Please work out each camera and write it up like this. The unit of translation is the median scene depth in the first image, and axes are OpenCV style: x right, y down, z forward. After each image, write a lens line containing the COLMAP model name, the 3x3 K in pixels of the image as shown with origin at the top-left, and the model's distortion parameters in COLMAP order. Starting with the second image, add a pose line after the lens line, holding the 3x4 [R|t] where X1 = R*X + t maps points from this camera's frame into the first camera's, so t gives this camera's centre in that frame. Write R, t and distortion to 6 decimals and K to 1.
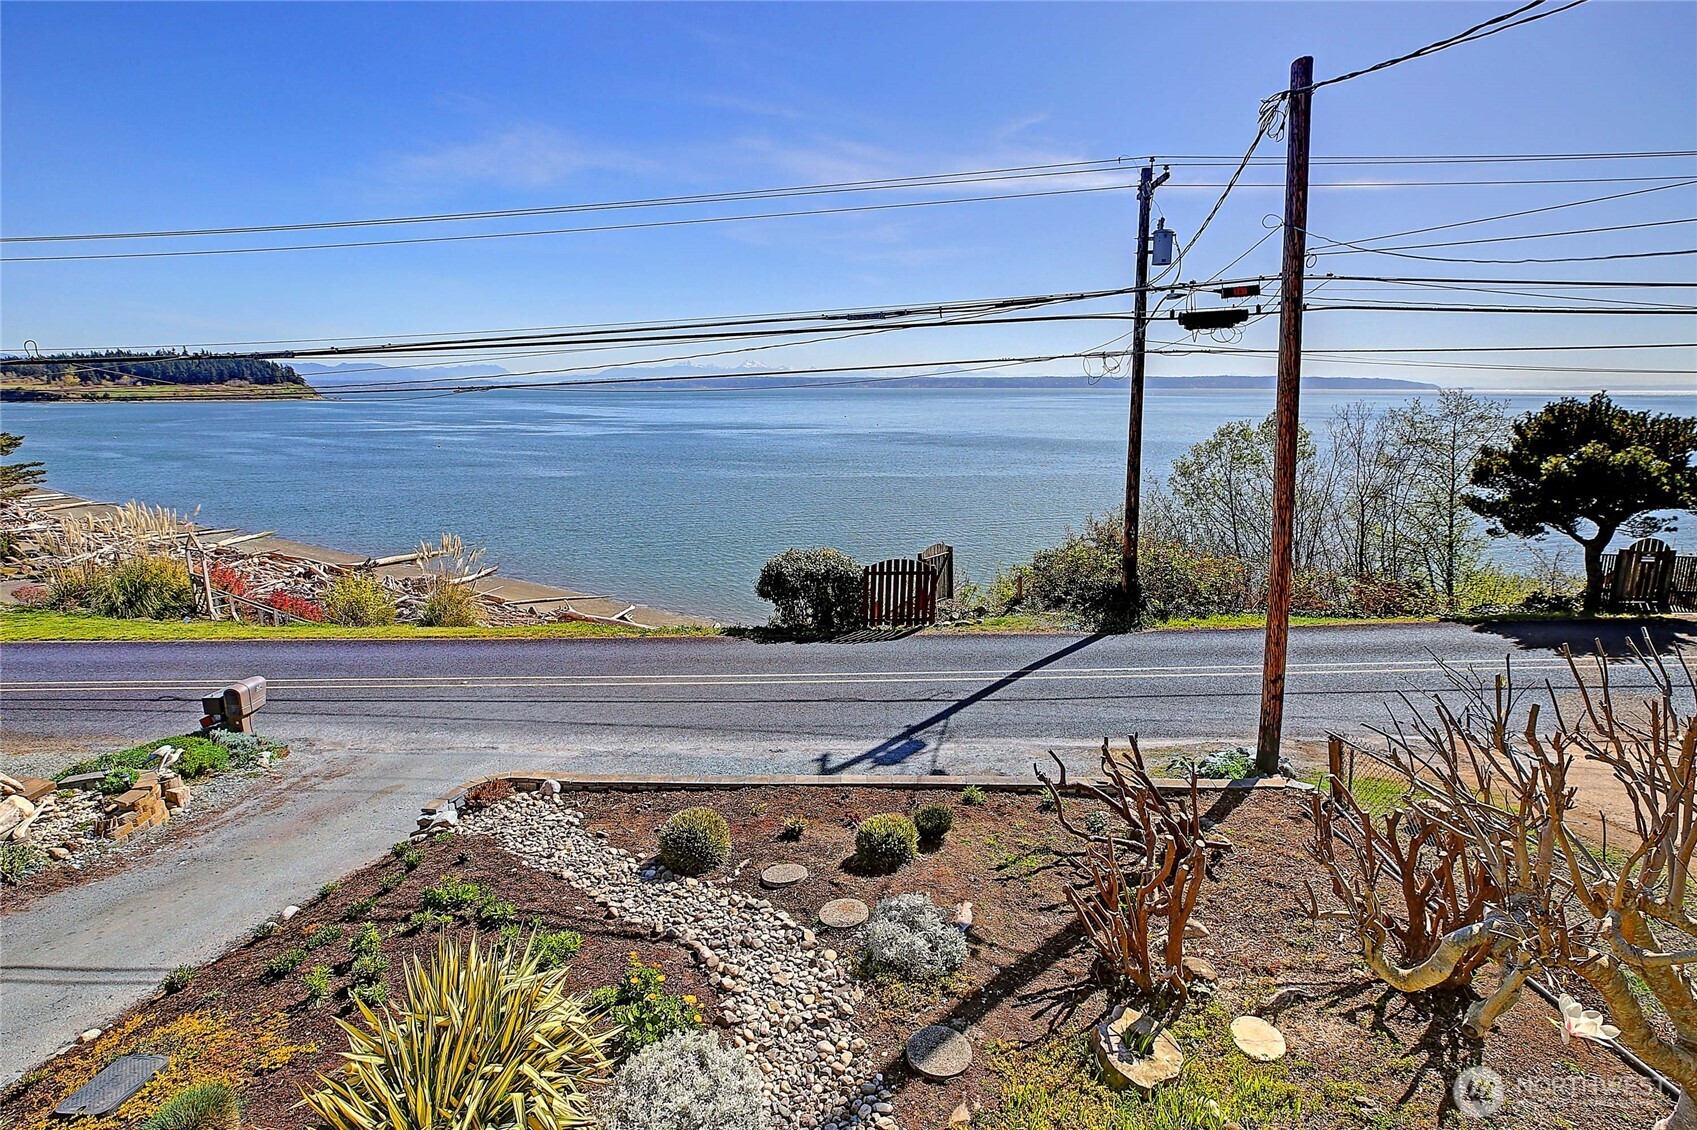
lens RADIAL K [[778.2, 0, 873.5], [0, 778.2, 539.3], [0, 0, 1]] dist [-0.011946, 0.001115]
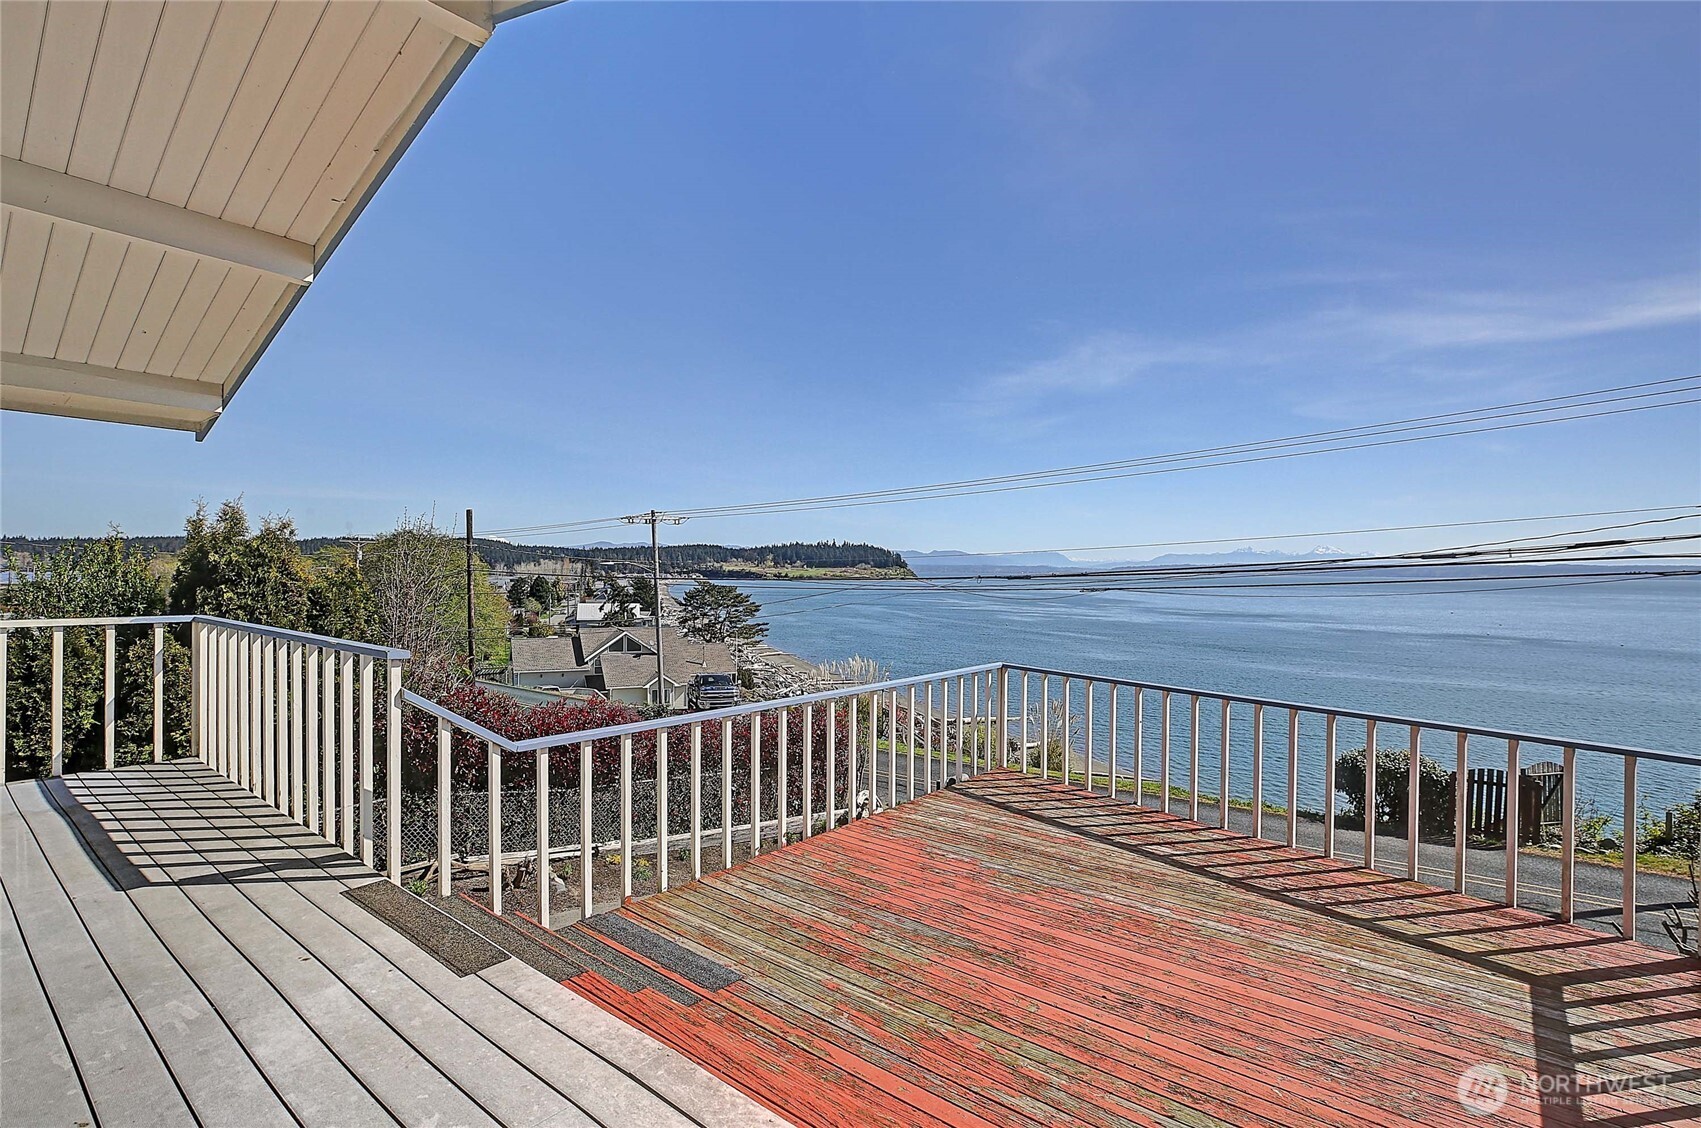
lens RADIAL K [[800.6, 0, 869.4], [0, 800.6, 573.2], [0, 0, 1]] dist [-0.008698, -0.000183]
pose [[0.783024, 0.007433, -0.621947, 0.038419], [-0.126368, 0.980976, -0.147371, 0.029814], [0.609019, 0.193989, 0.769067, -0.308690]]
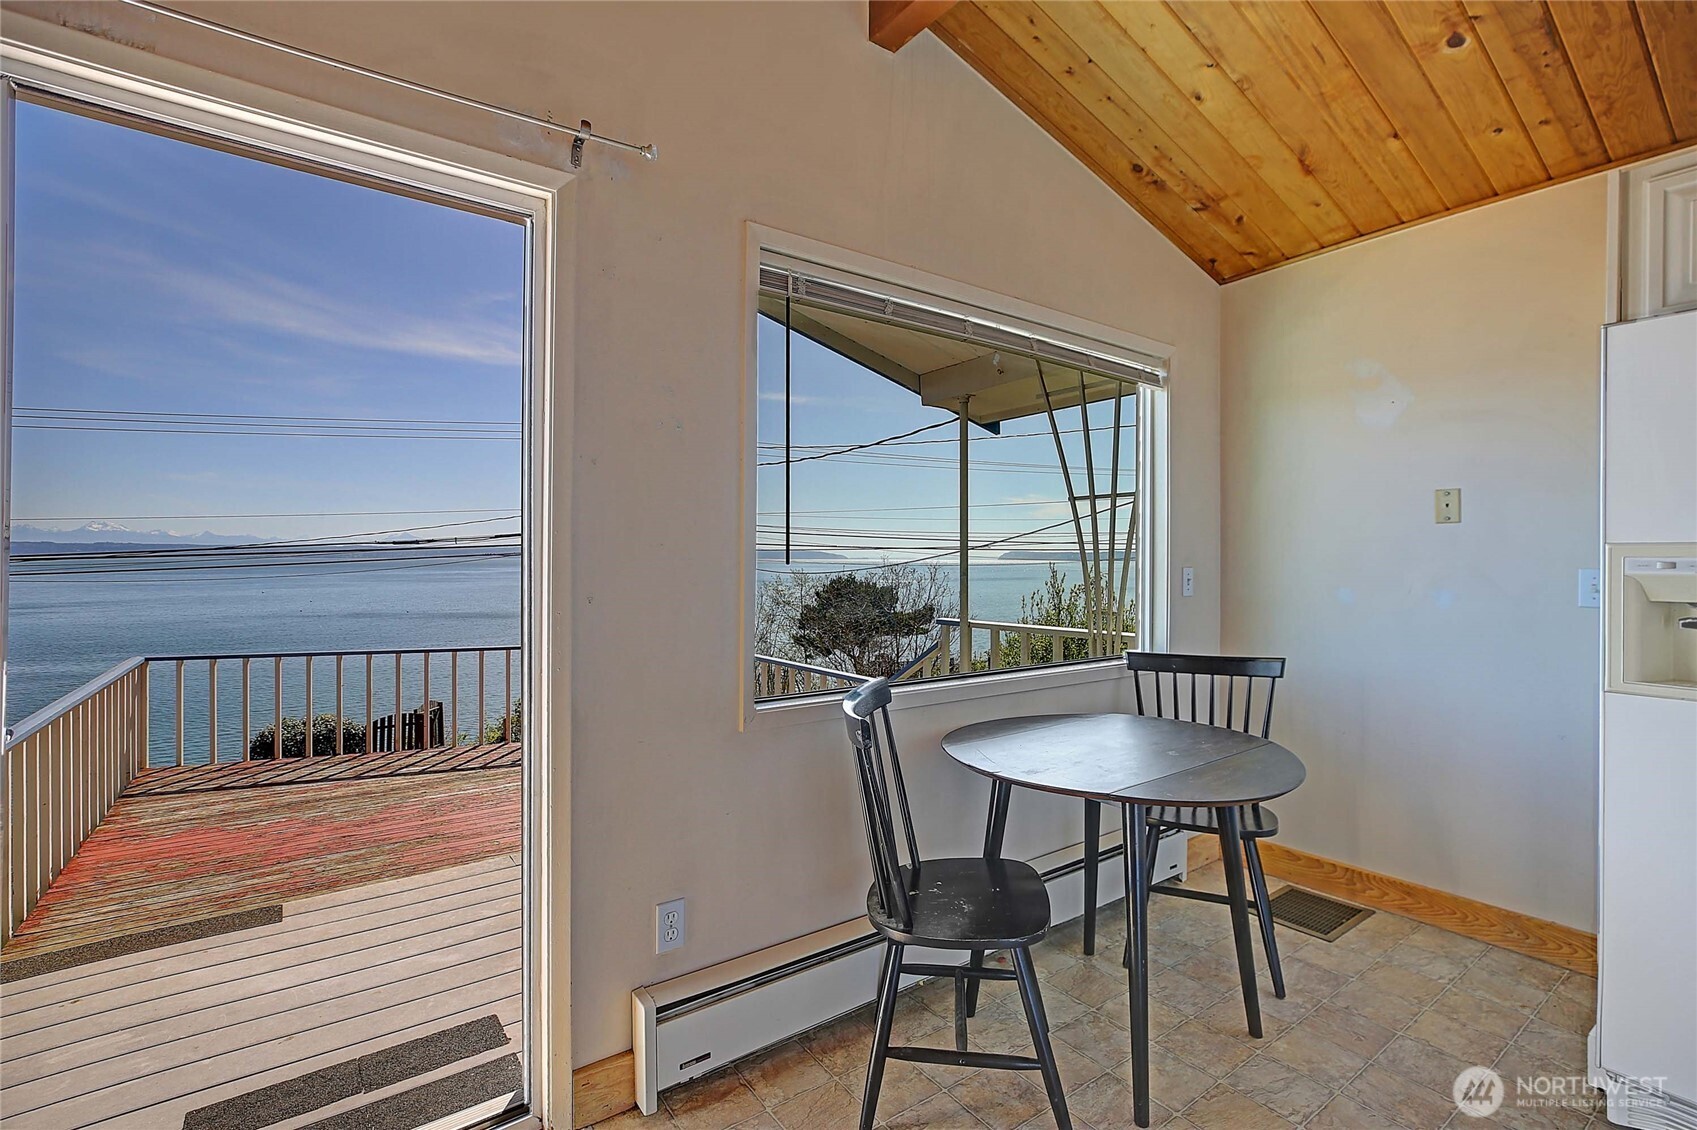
lens RADIAL K [[765.7, 0, 871.1], [0, 765.7, 542.8], [0, 0, 1]] dist [-0.000574, 0.000176]
pose [[0.796847, 0.015031, 0.603994, -0.104905], [0.112238, 0.978607, -0.172429, 0.054001], [-0.593664, 0.205191, 0.778113, -0.436276]]
